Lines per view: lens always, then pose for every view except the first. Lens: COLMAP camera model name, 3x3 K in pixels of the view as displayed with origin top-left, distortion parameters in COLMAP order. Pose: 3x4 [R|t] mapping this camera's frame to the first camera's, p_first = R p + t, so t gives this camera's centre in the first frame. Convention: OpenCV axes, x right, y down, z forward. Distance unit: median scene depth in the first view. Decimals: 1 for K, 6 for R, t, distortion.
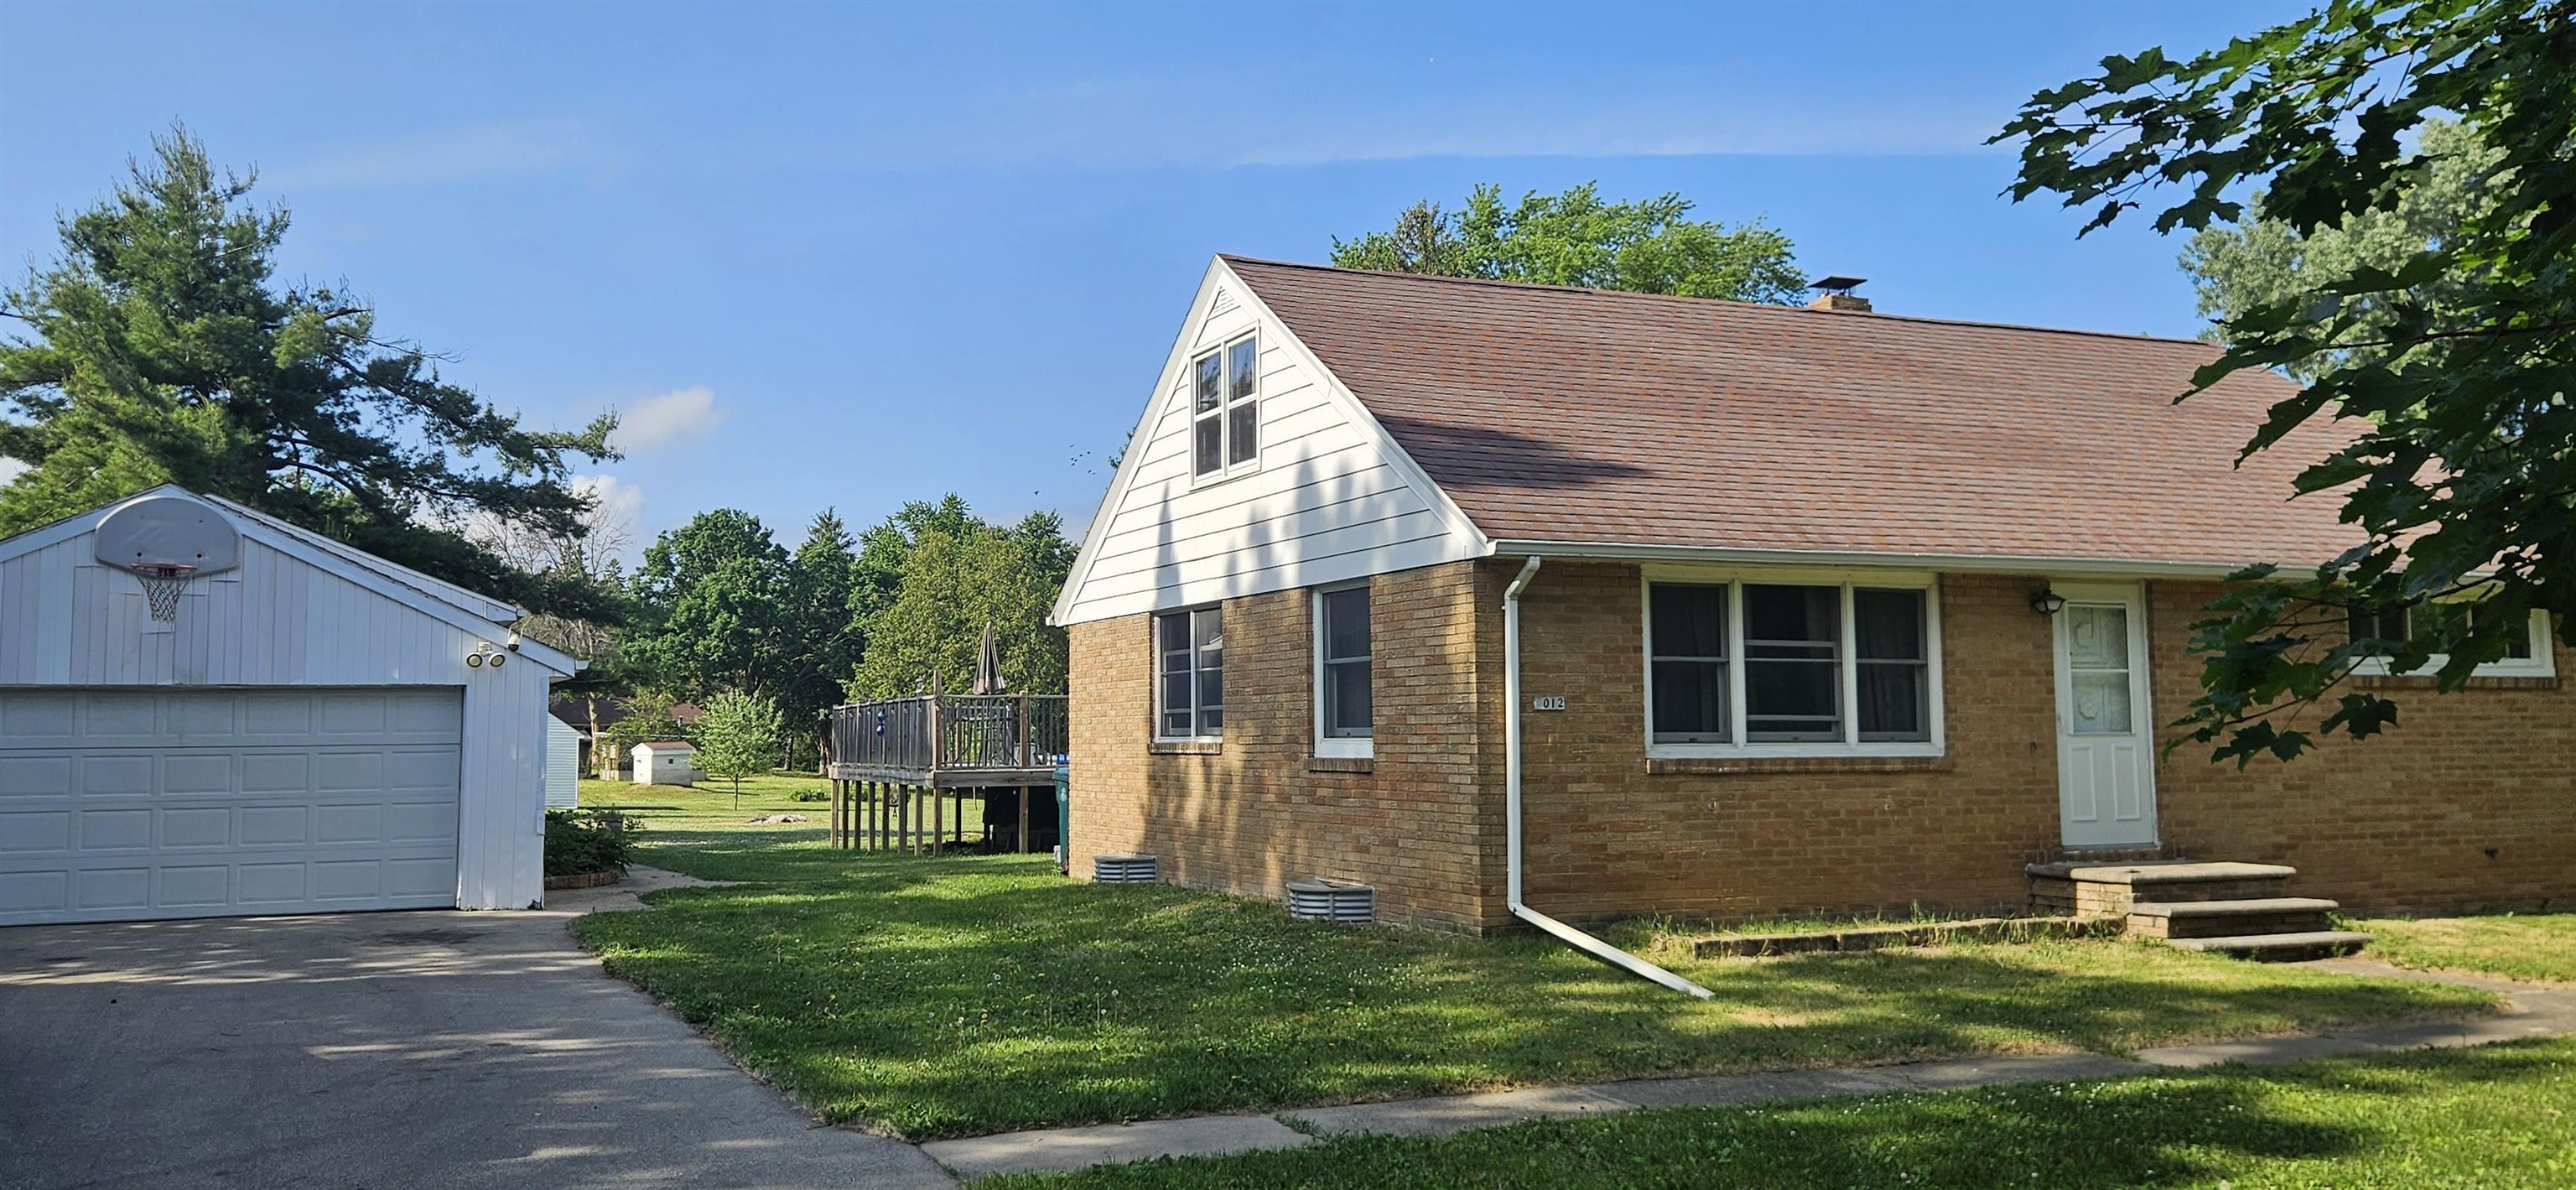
lens RADIAL K [[2080.8, 0, 1231.1], [0, 2080.8, 683.6], [0, 0, 1]] dist [0.178194, -0.000786]
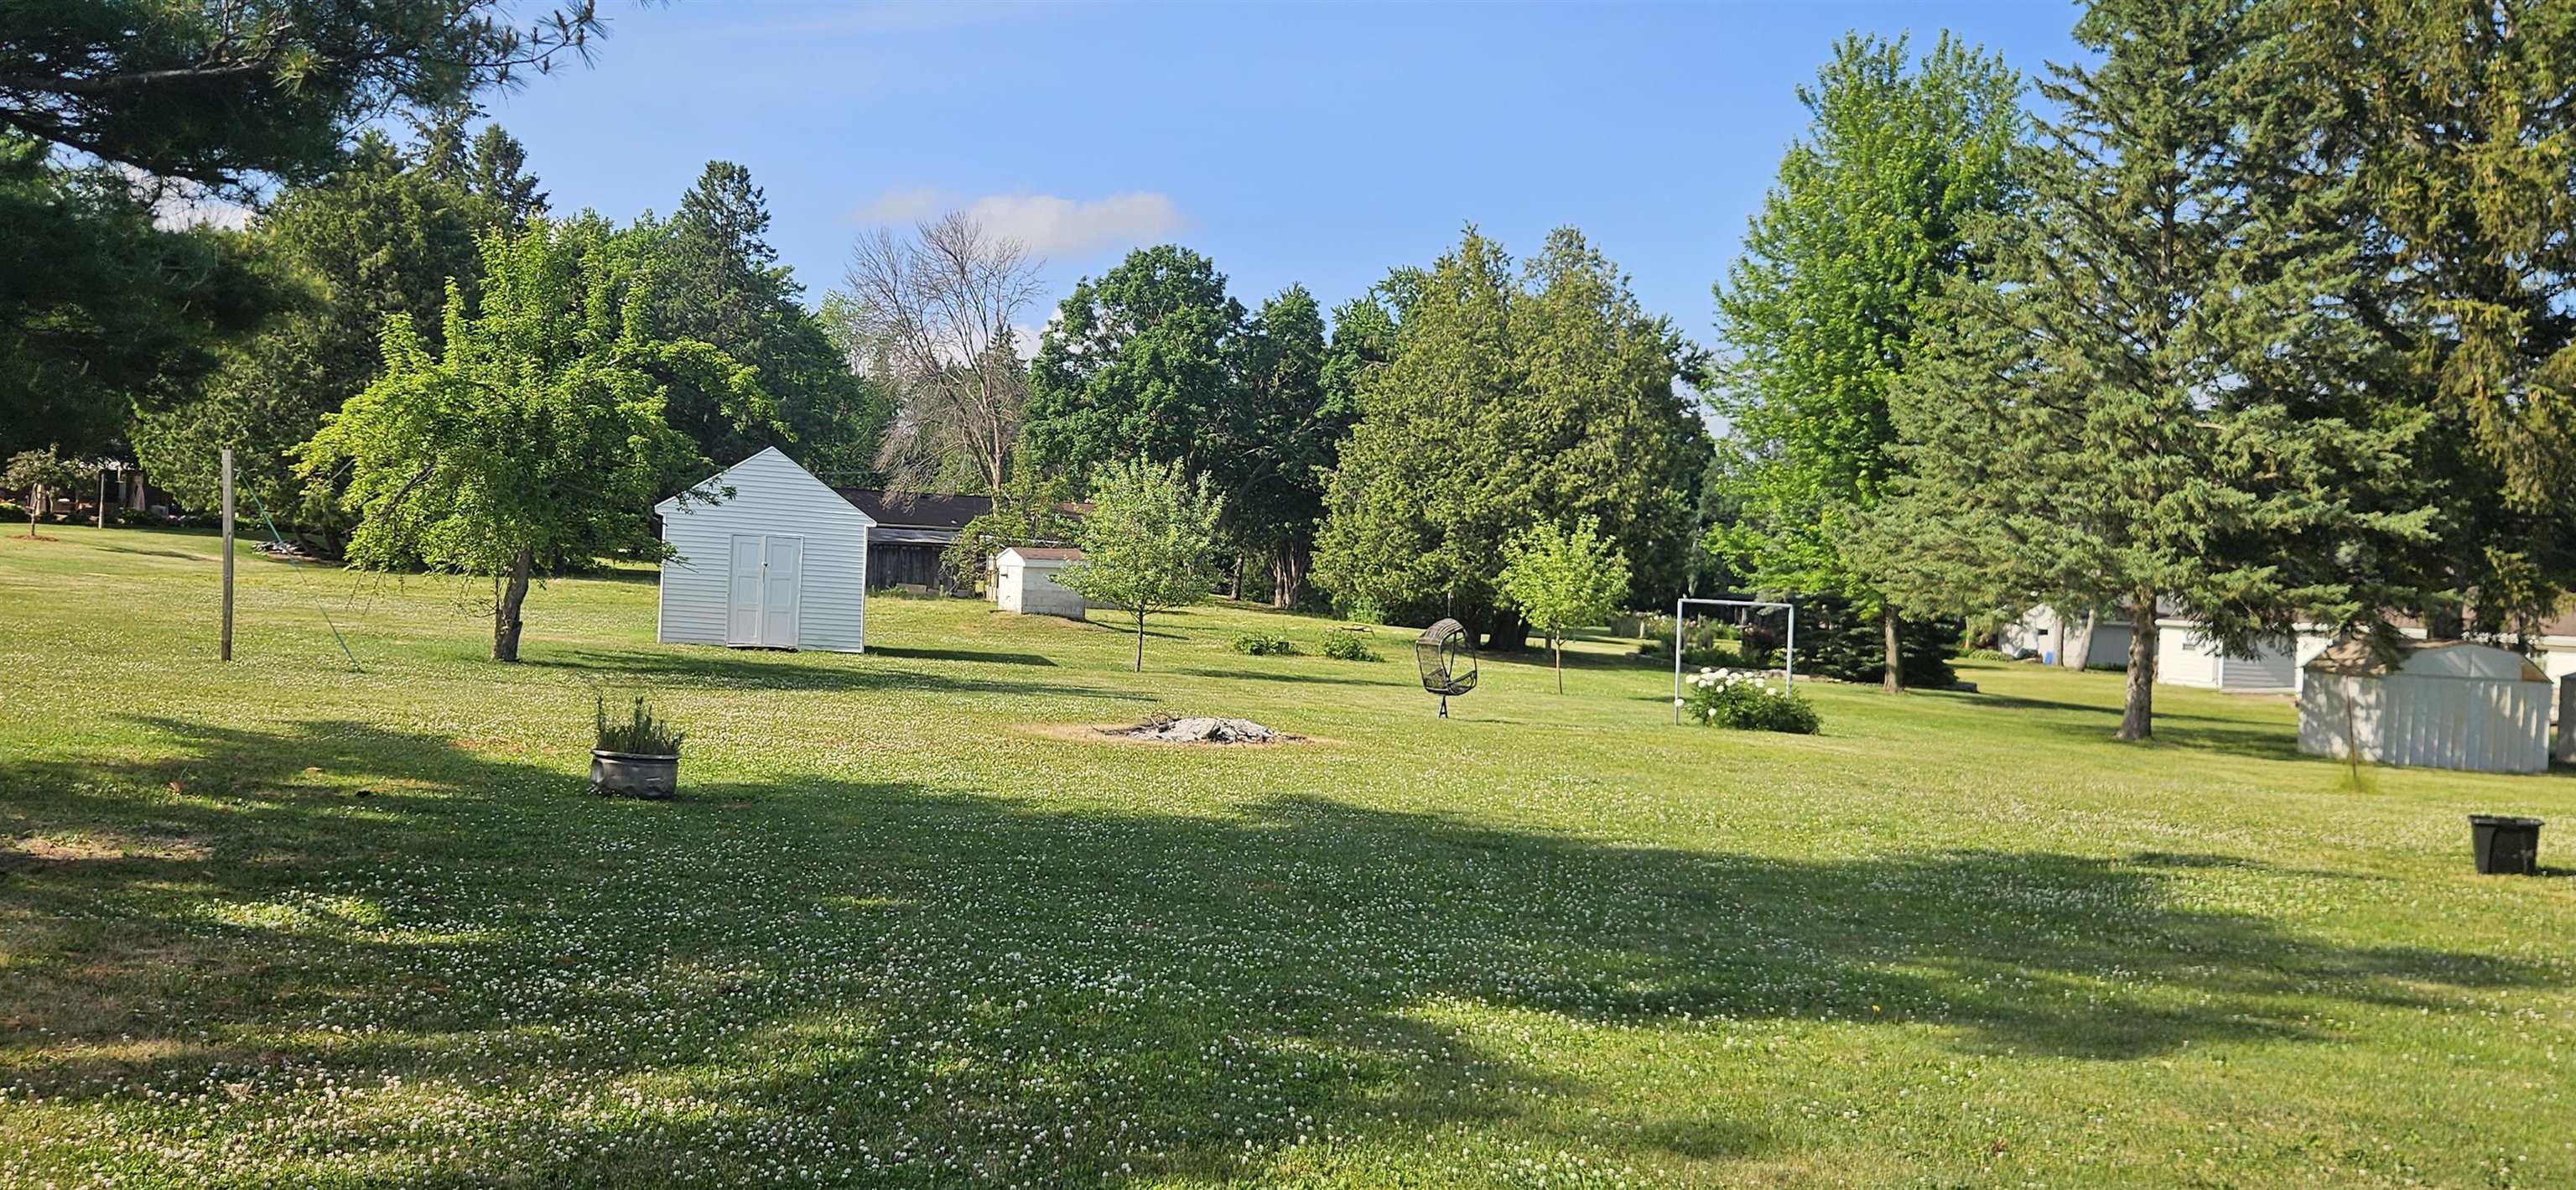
lens RADIAL K [[2102.6, 0, 1280.0], [0, 2102.6, 610.2], [0, 0, 1]] dist [0.073013, -0.001109]
pose [[0.981203, 0.054443, -0.185141, -0.174992], [-0.046720, 0.997856, 0.045828, 0.030529], [0.187239, -0.036317, 0.981643, 0.843906]]
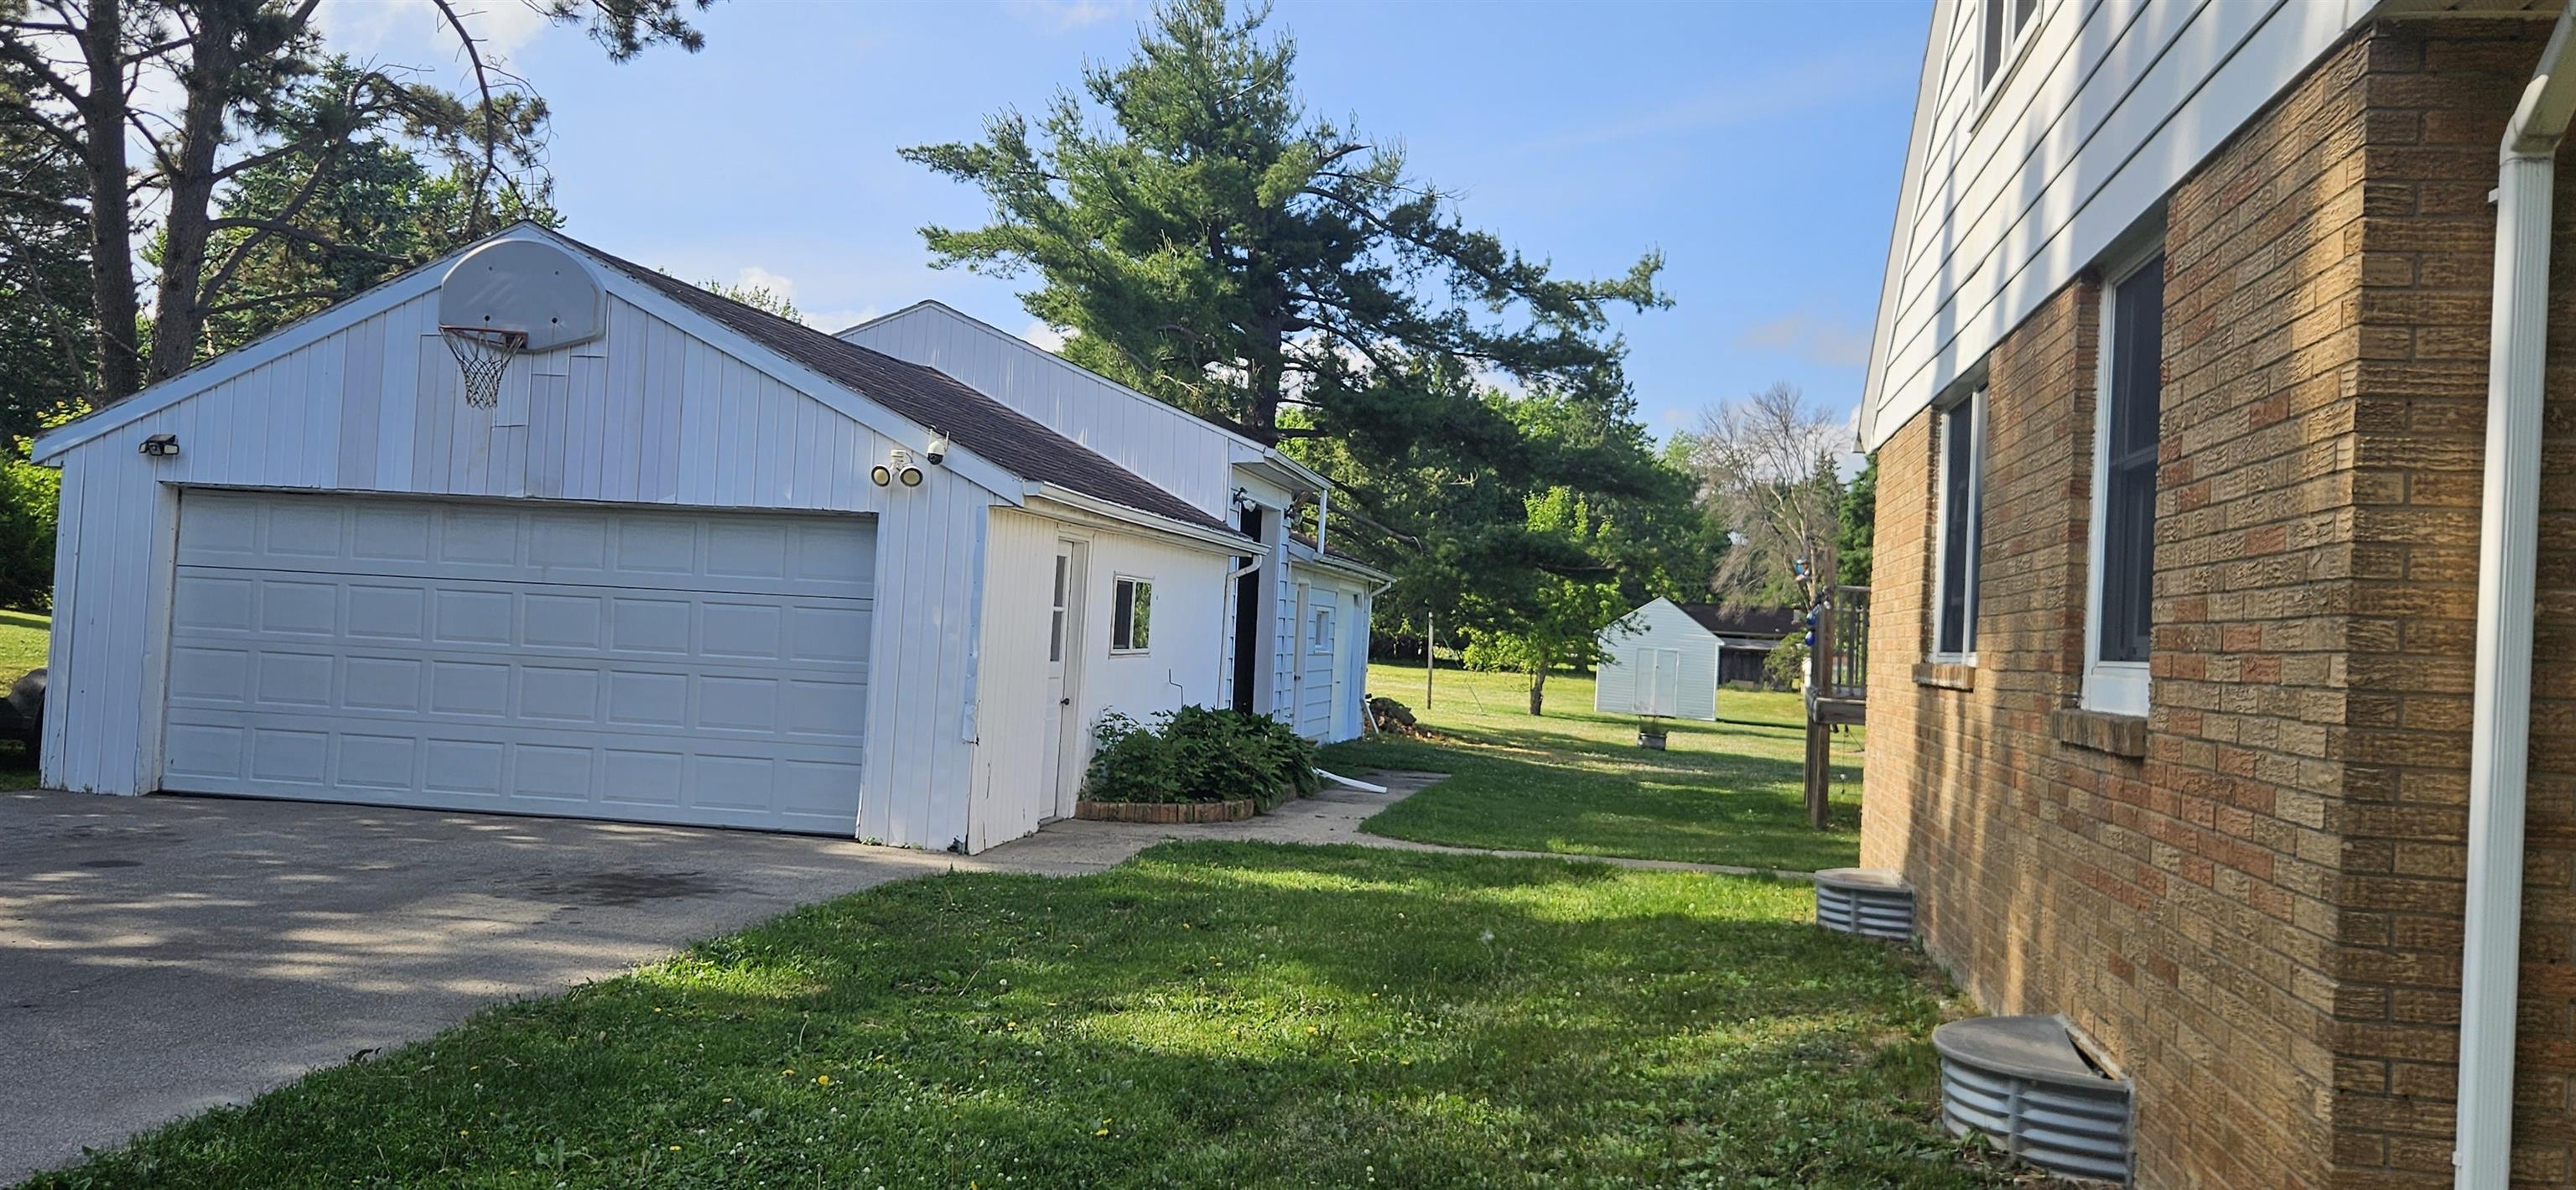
lens RADIAL K [[2102.6, 0, 1280.0], [0, 2102.6, 610.2], [0, 0, 1]] dist [0.073013, -0.001109]
pose [[0.837739, 0.045598, -0.544163, 0.051633], [-0.043374, 0.998915, 0.016929, 0.006630], [0.544345, 0.009420, 0.838809, 0.229078]]
